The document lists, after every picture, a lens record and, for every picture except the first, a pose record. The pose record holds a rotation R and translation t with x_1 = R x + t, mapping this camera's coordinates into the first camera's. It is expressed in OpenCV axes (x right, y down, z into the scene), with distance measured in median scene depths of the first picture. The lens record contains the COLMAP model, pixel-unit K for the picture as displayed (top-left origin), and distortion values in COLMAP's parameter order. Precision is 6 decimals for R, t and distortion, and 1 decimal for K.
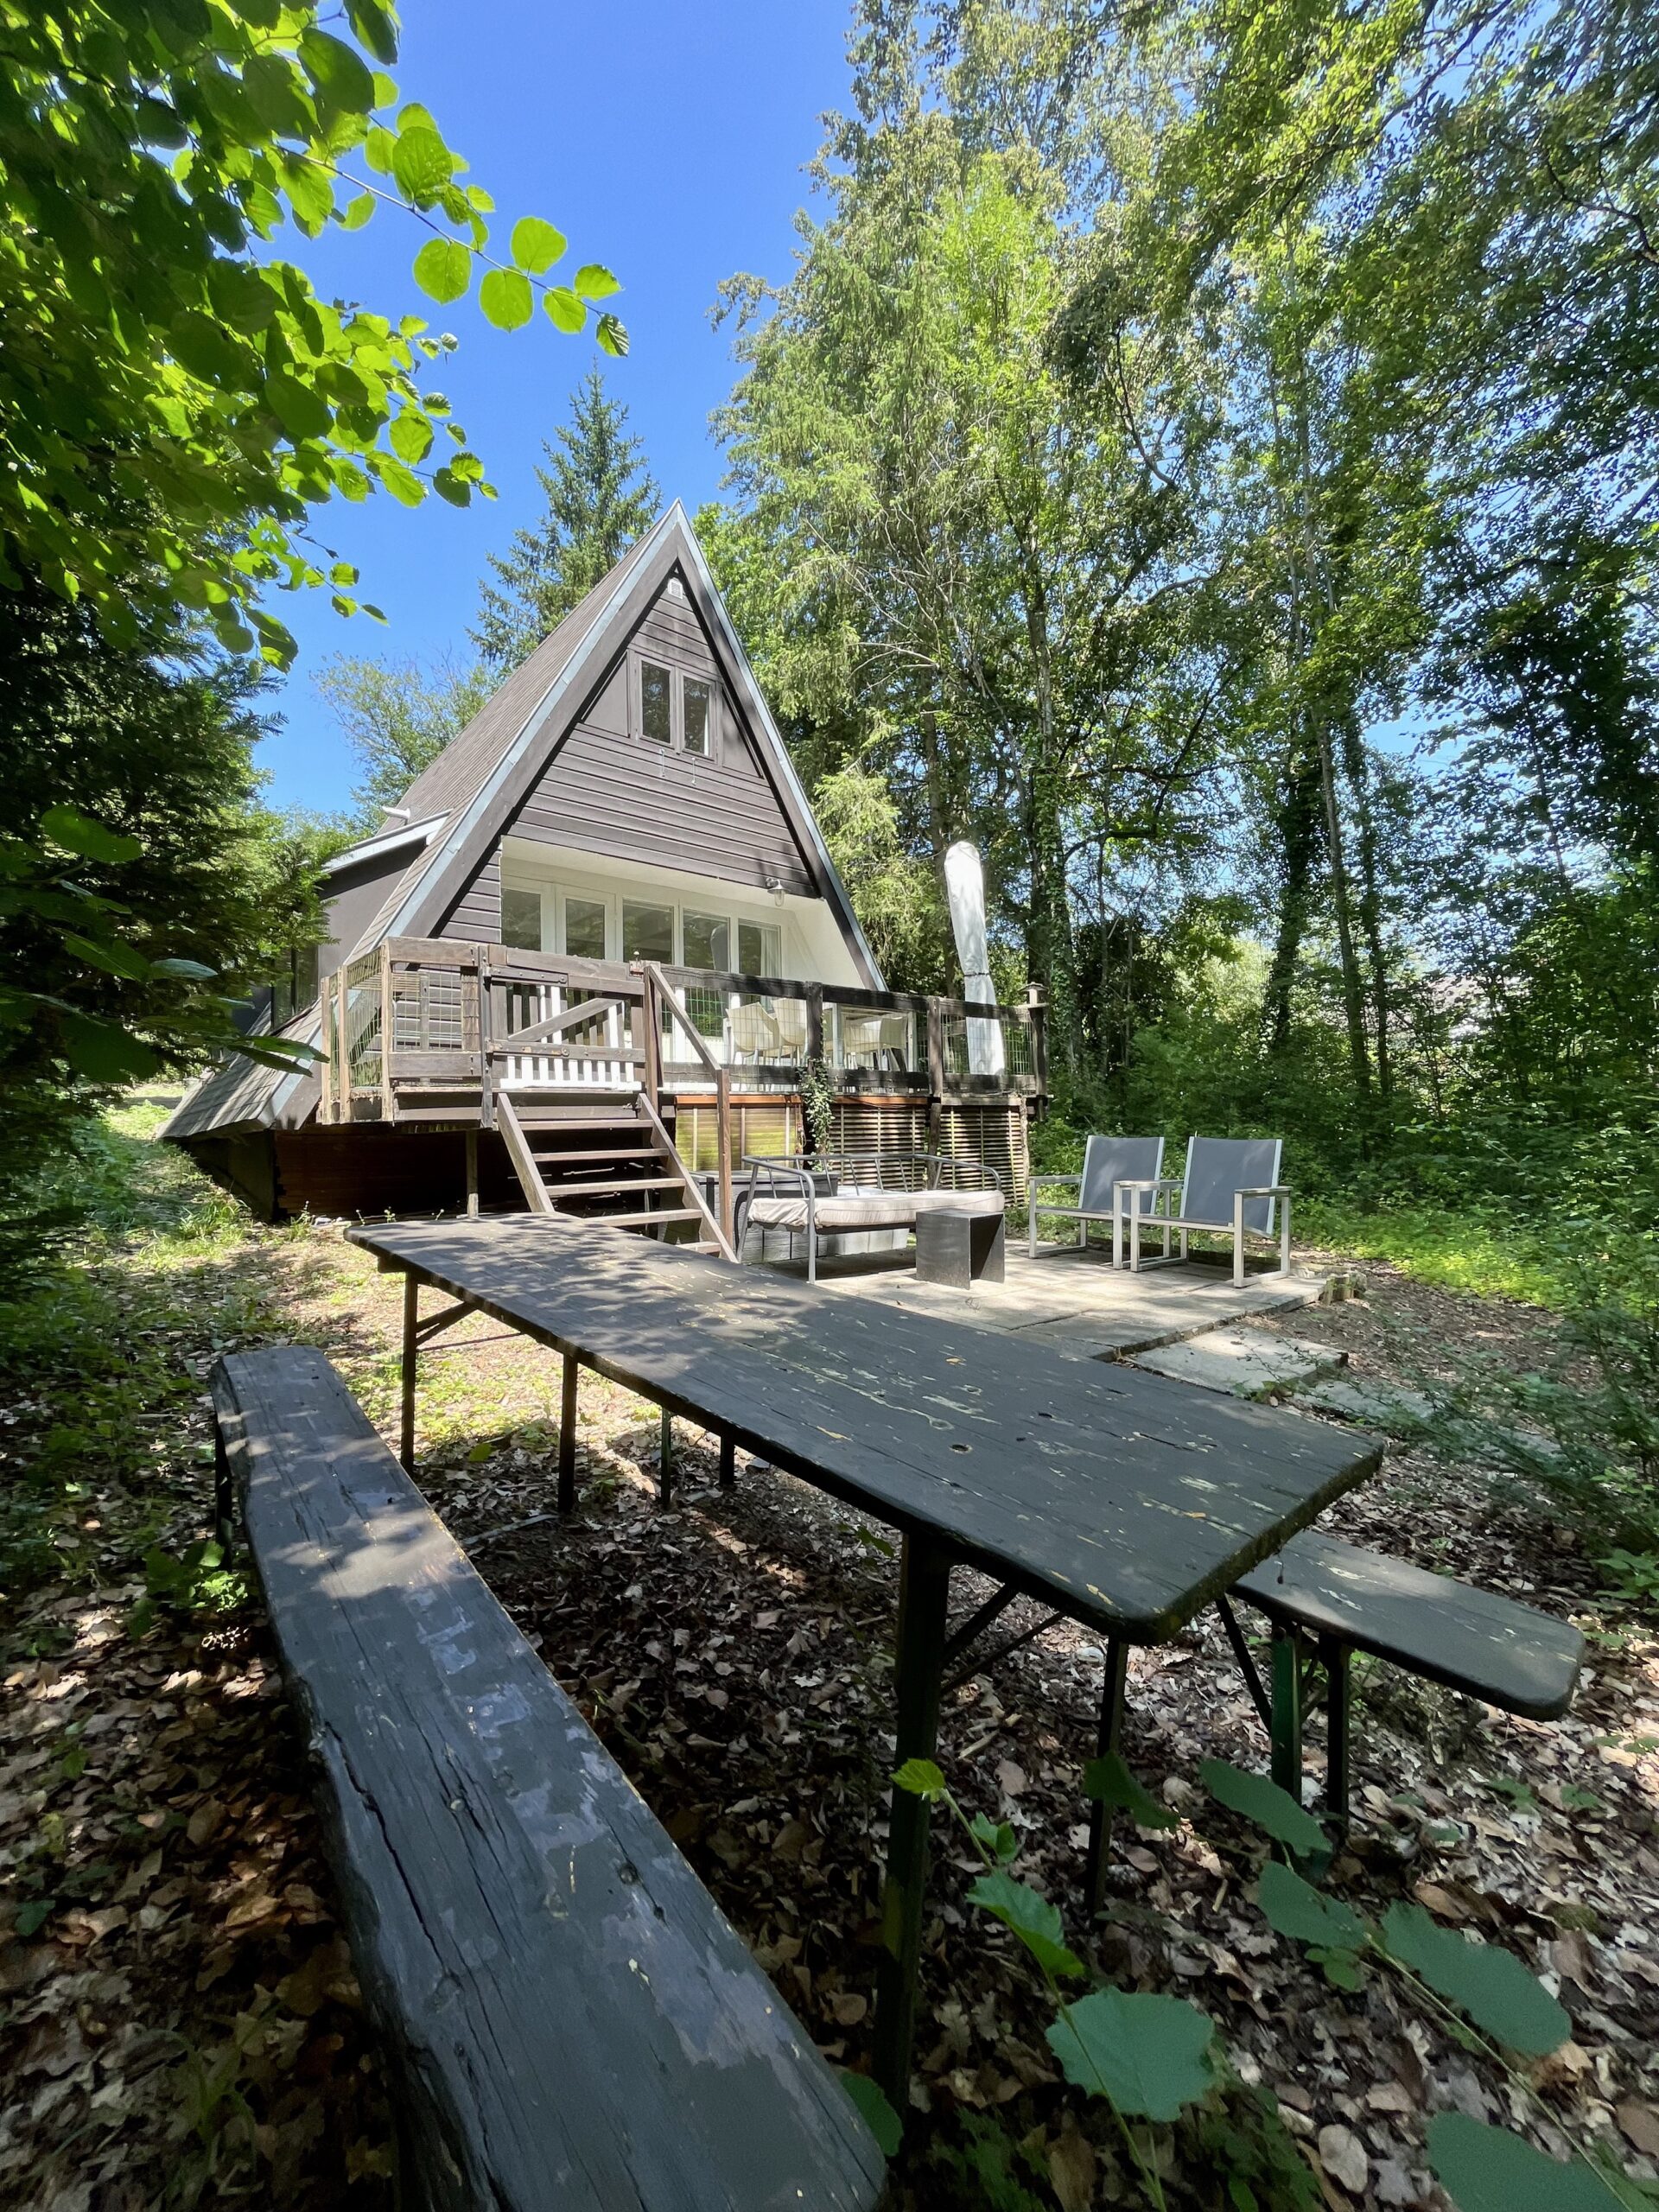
lens RADIAL K [[893.8, 0, 829.5], [0, 893.8, 1106.0], [0, 0, 1]] dist [0.002146, 0.000141]
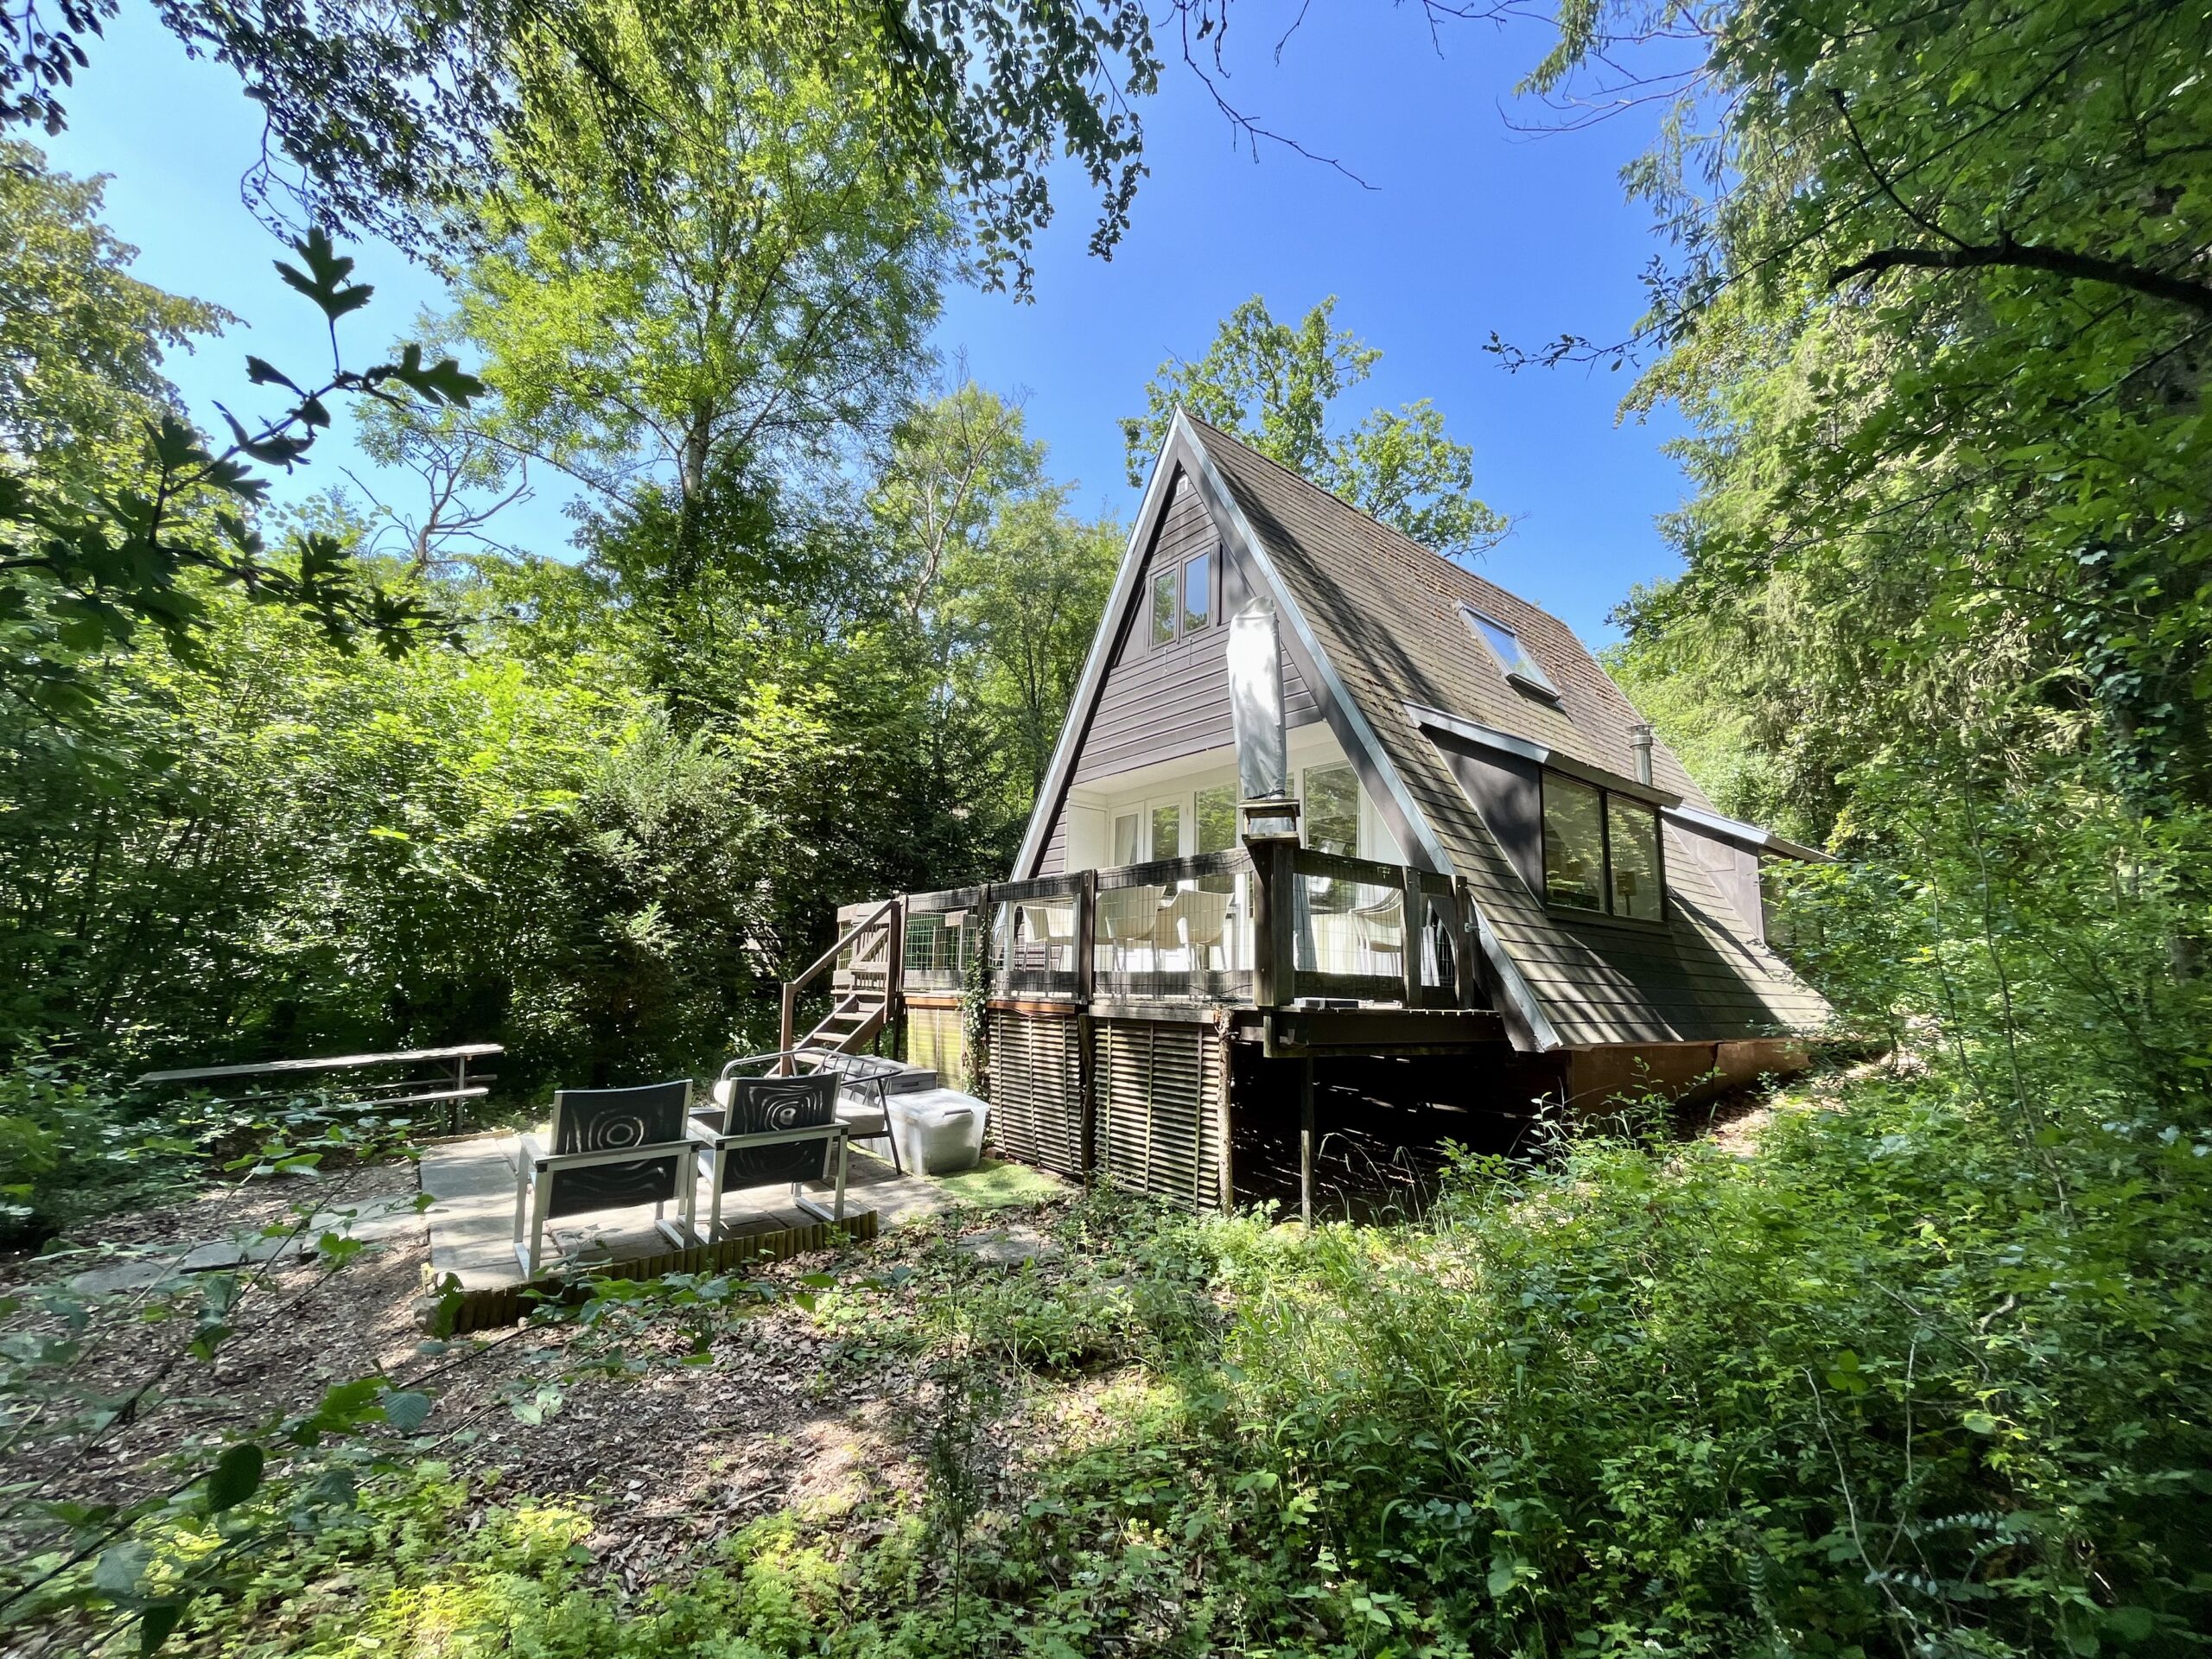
lens RADIAL K [[893.8, 0, 1106.0], [0, 893.8, 829.5], [0, 0, 1]] dist [0.002146, 0.000141]
pose [[-0.047884, -0.143112, -0.988547, 0.790131], [0.017472, 0.989411, -0.144084, -0.042063], [0.998700, -0.024171, -0.044876, 0.948978]]
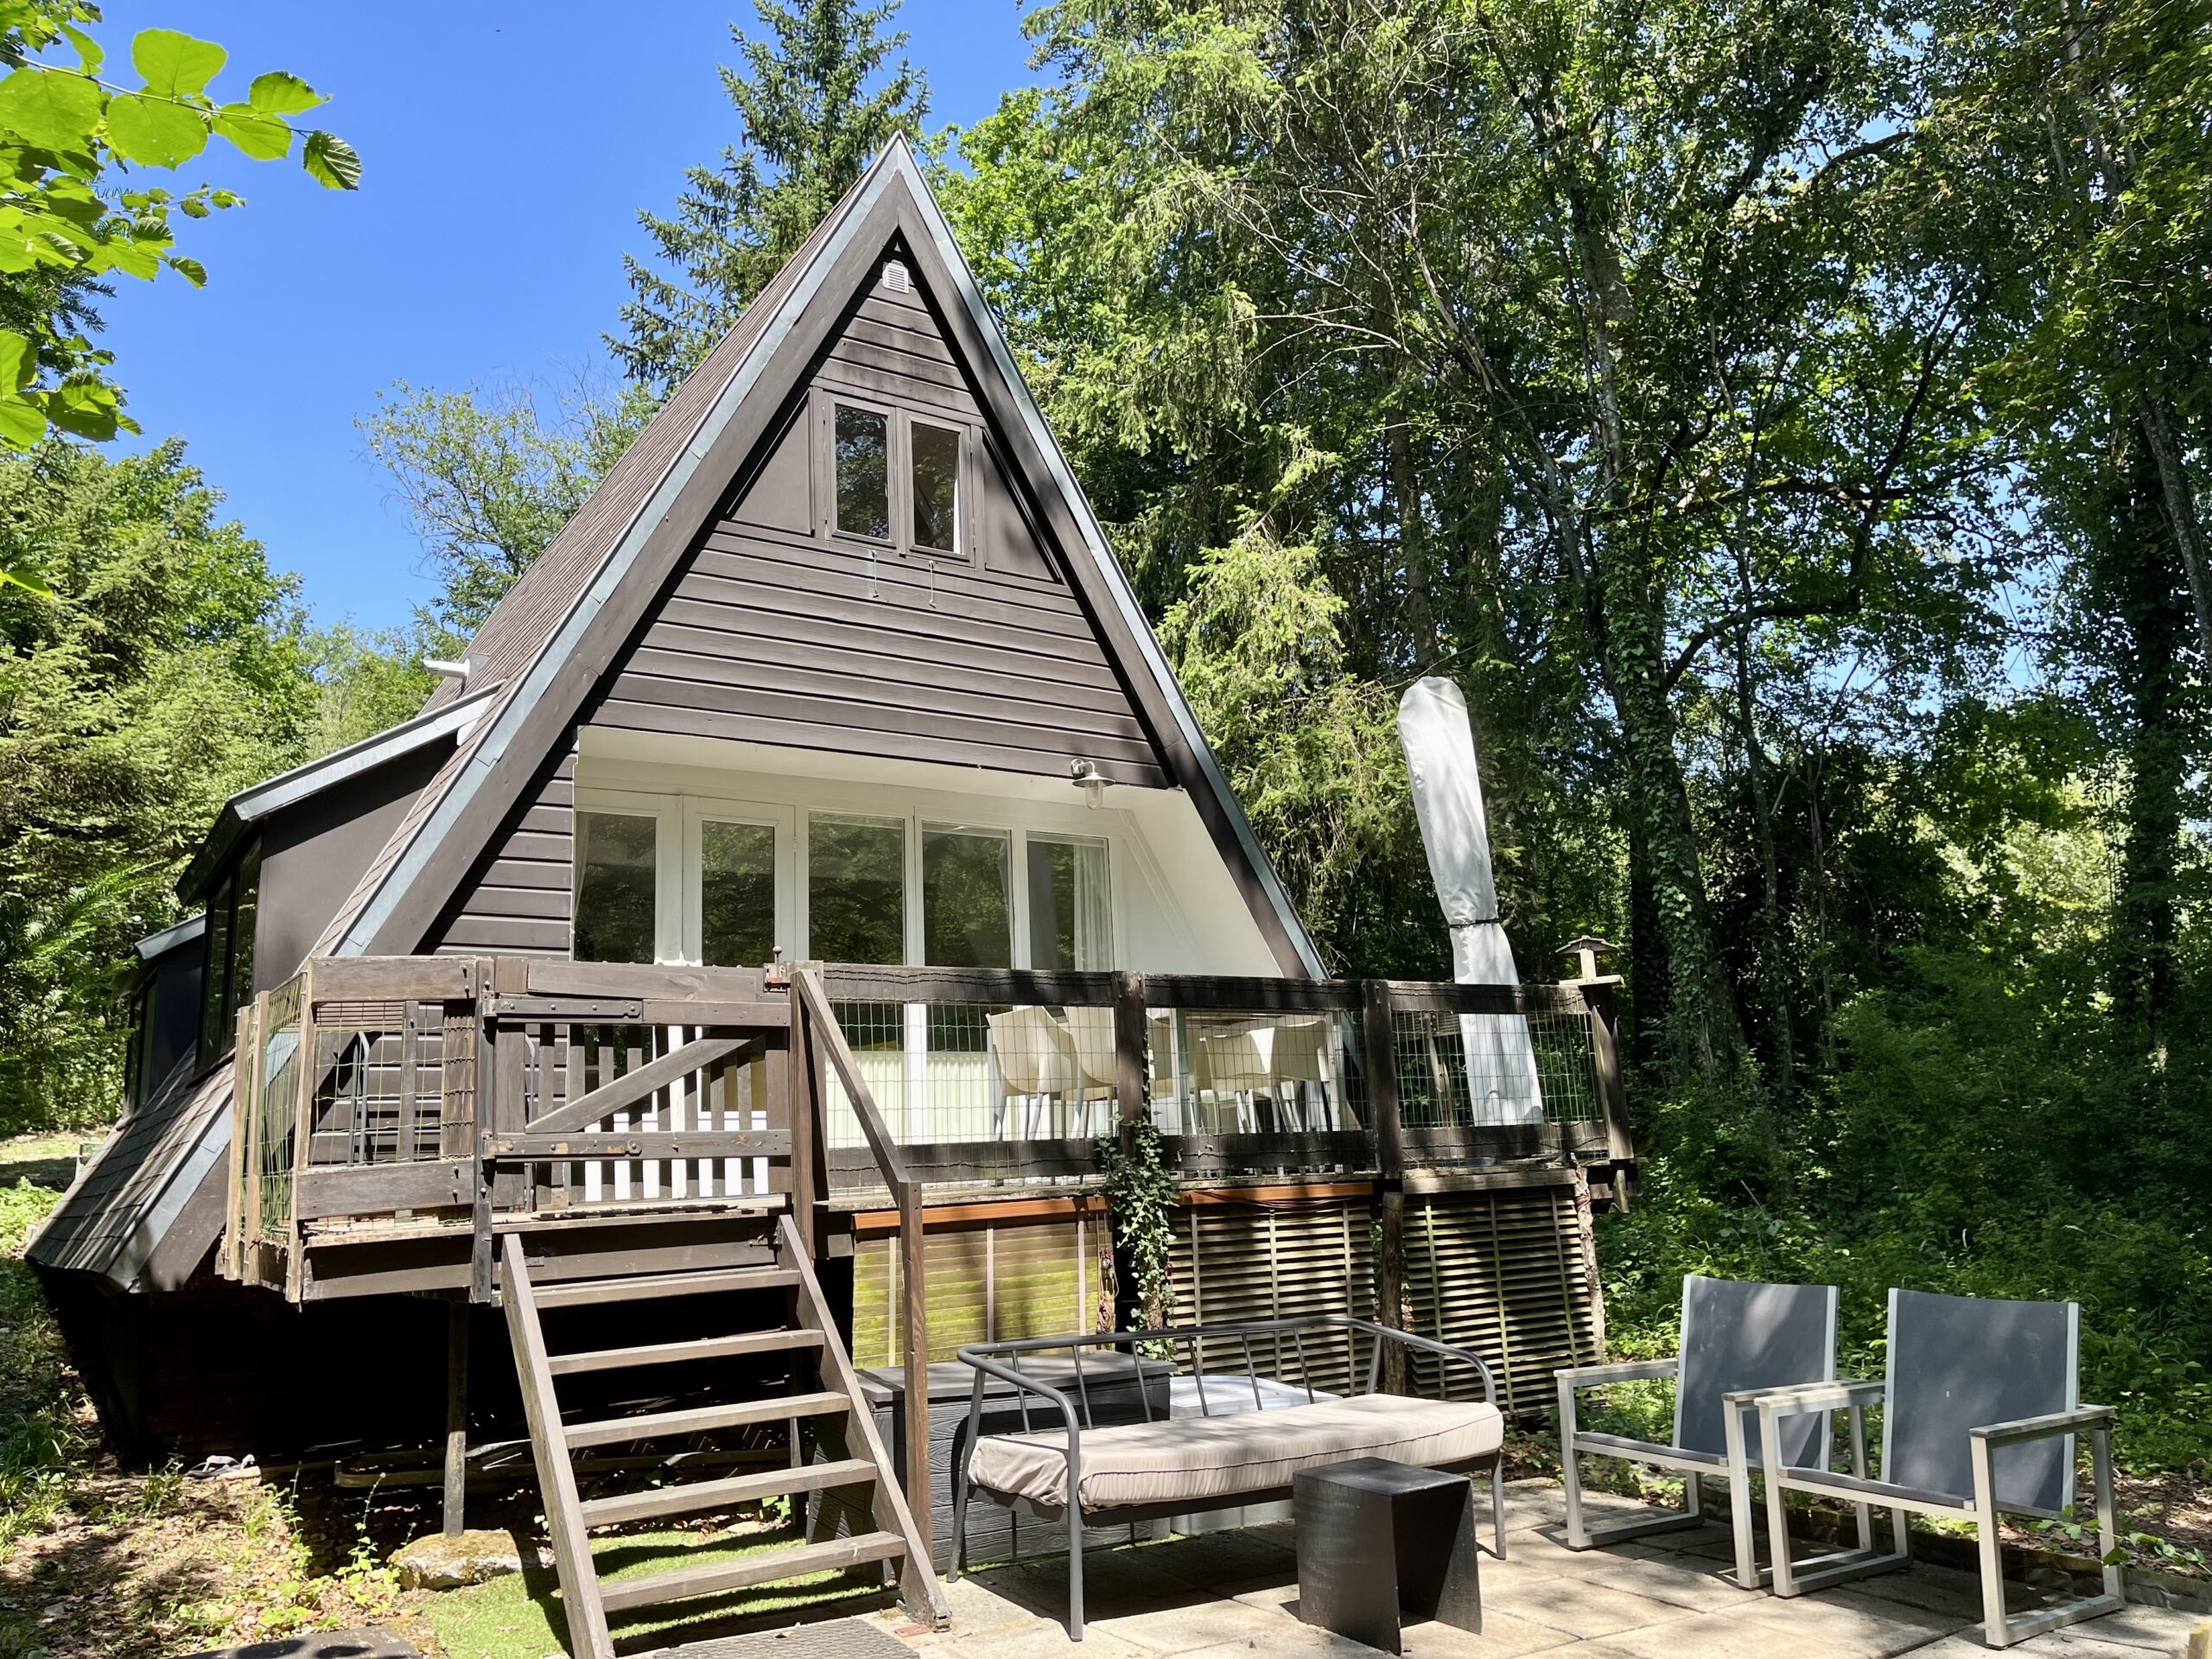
lens RADIAL K [[1672.5, 0, 1100.8], [0, 1672.5, 834.8], [0, 0, 1]] dist [0.079783, -0.108995]
pose [[0.991800, -0.045542, -0.119409, 0.070892], [0.026075, 0.986807, -0.159787, -0.049289], [0.125111, 0.155363, 0.979903, 0.011913]]
